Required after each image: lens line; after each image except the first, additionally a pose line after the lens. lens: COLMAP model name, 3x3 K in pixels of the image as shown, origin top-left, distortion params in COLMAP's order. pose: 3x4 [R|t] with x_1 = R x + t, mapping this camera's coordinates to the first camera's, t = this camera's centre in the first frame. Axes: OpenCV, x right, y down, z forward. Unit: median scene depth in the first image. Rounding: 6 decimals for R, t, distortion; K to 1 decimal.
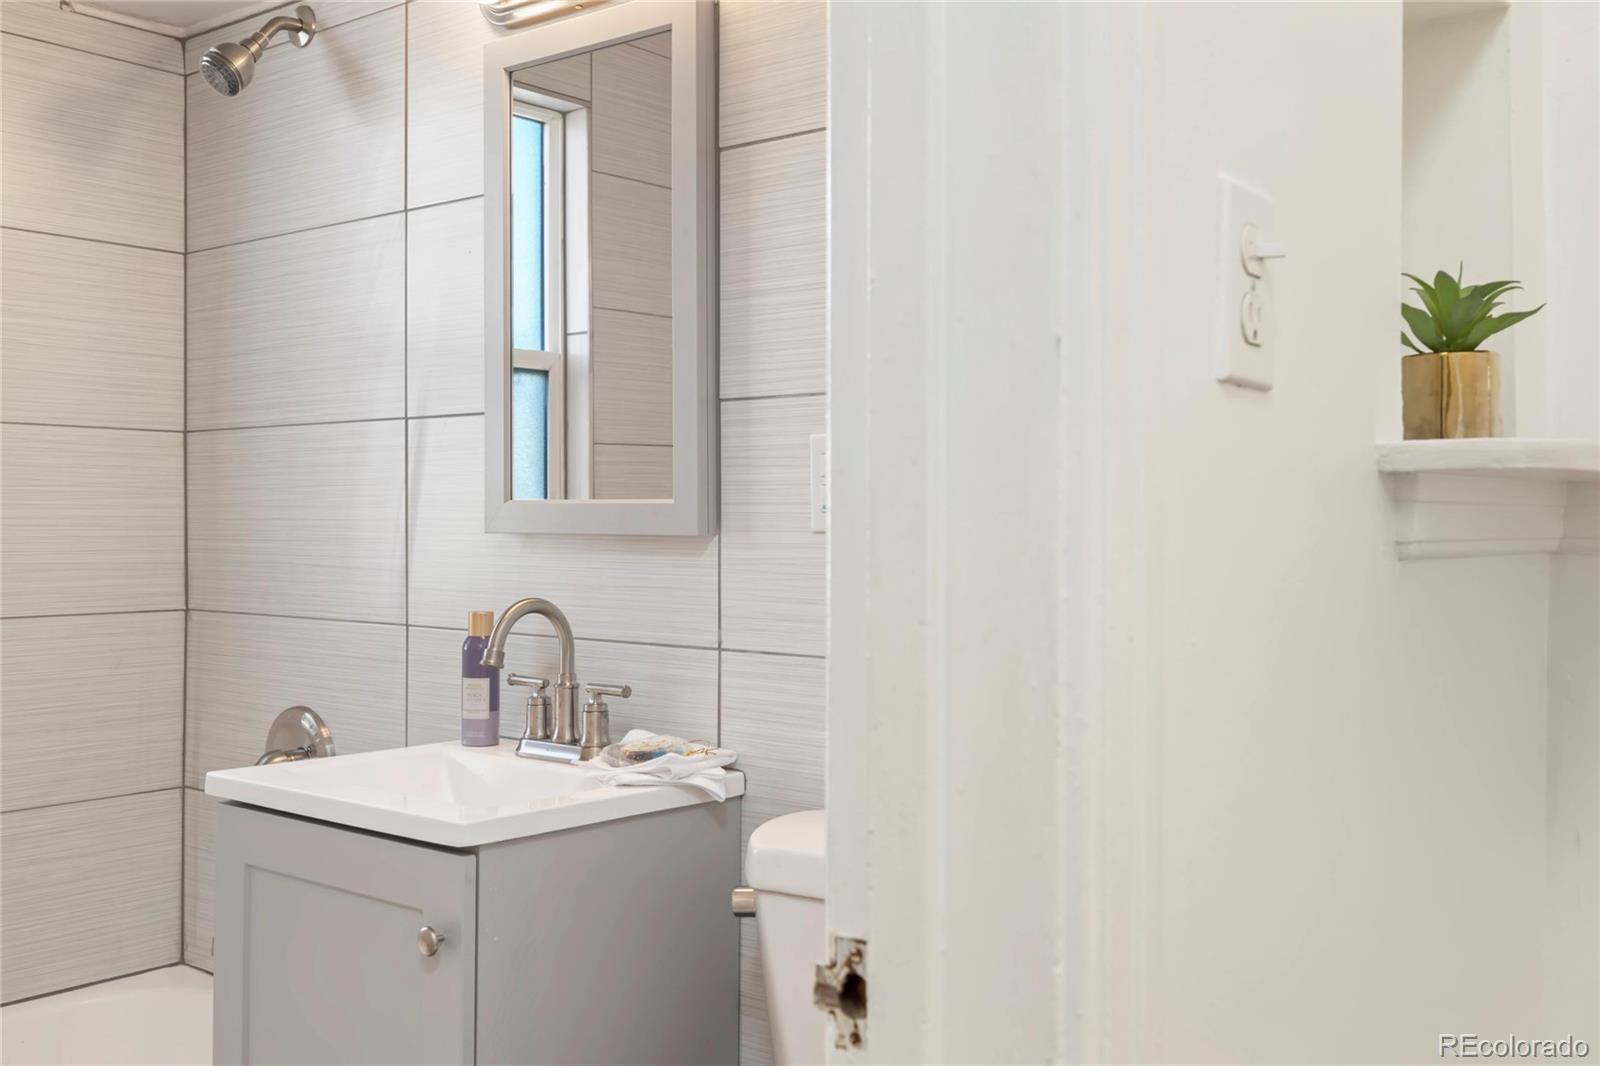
lens RADIAL K [[1557.3, 0, 802.9], [0, 1557.3, 527.3], [0, 0, 1]] dist [0.009446, -0.008882]
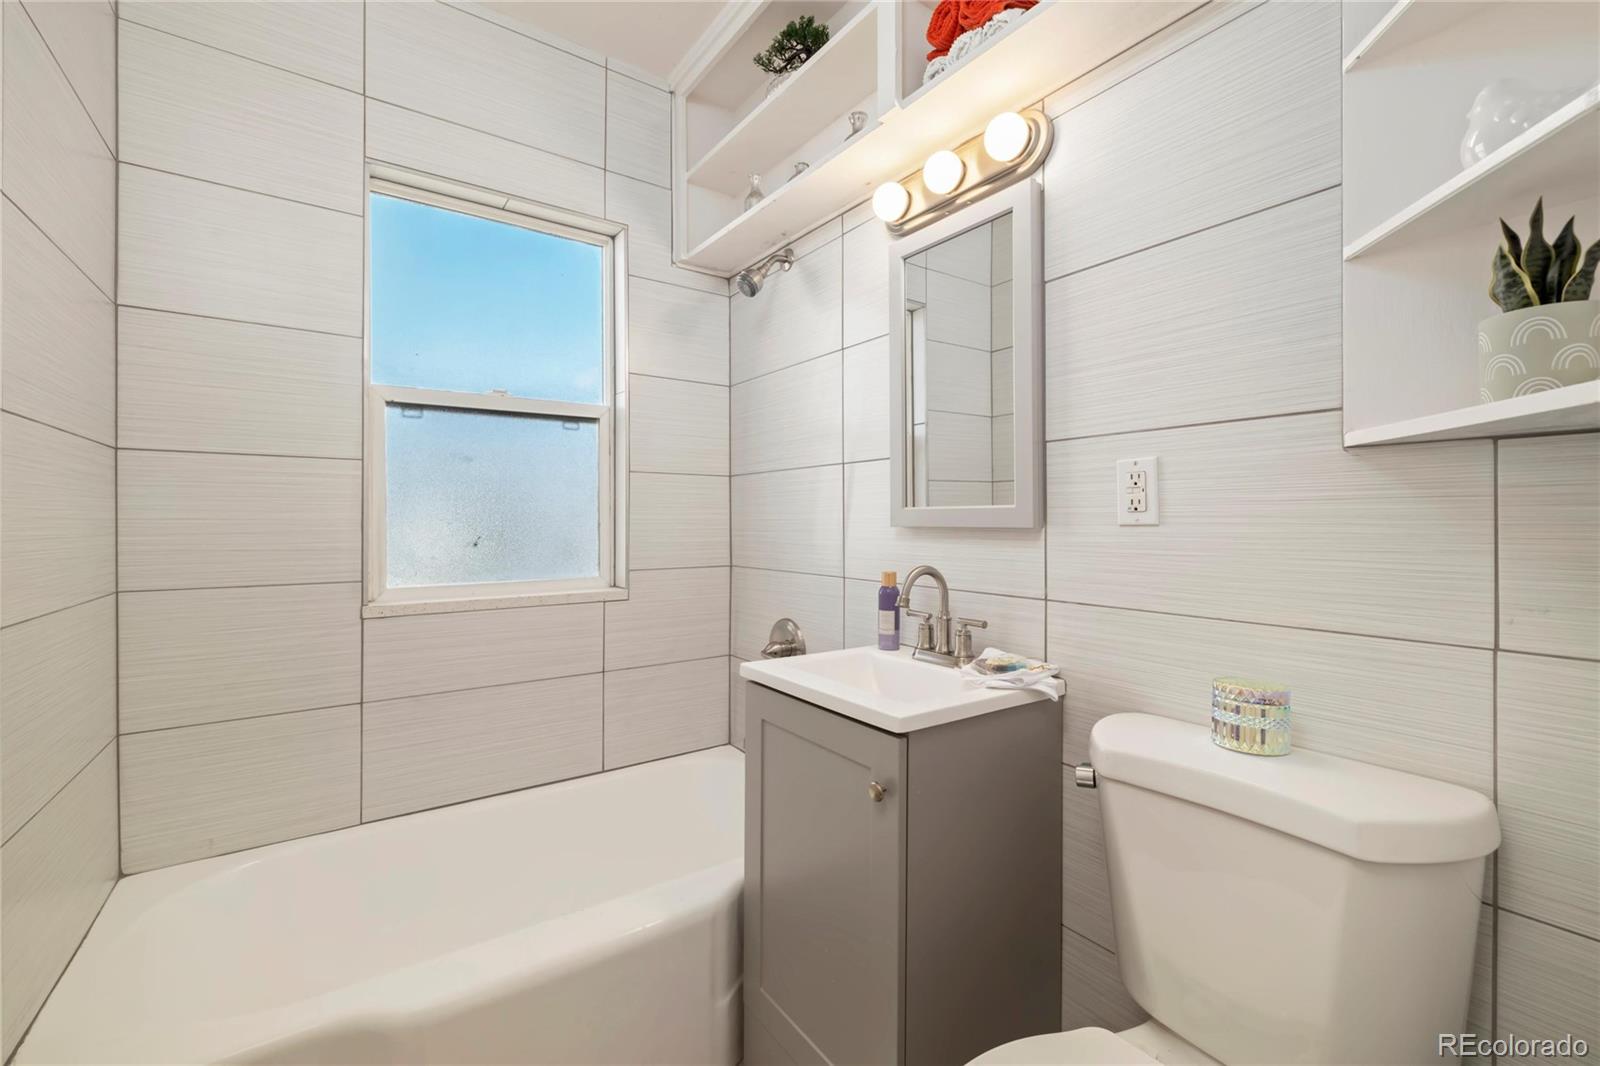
lens RADIAL K [[696.7, 0, 803.8], [0, 696.7, 526.3], [0, 0, 1]] dist [0.001214, -0.000198]
pose [[0.962732, -0.002586, -0.270446, -0.093598], [0.003051, 0.999995, 0.001300, 0.002111], [0.270441, -0.002076, 0.962734, 0.243594]]
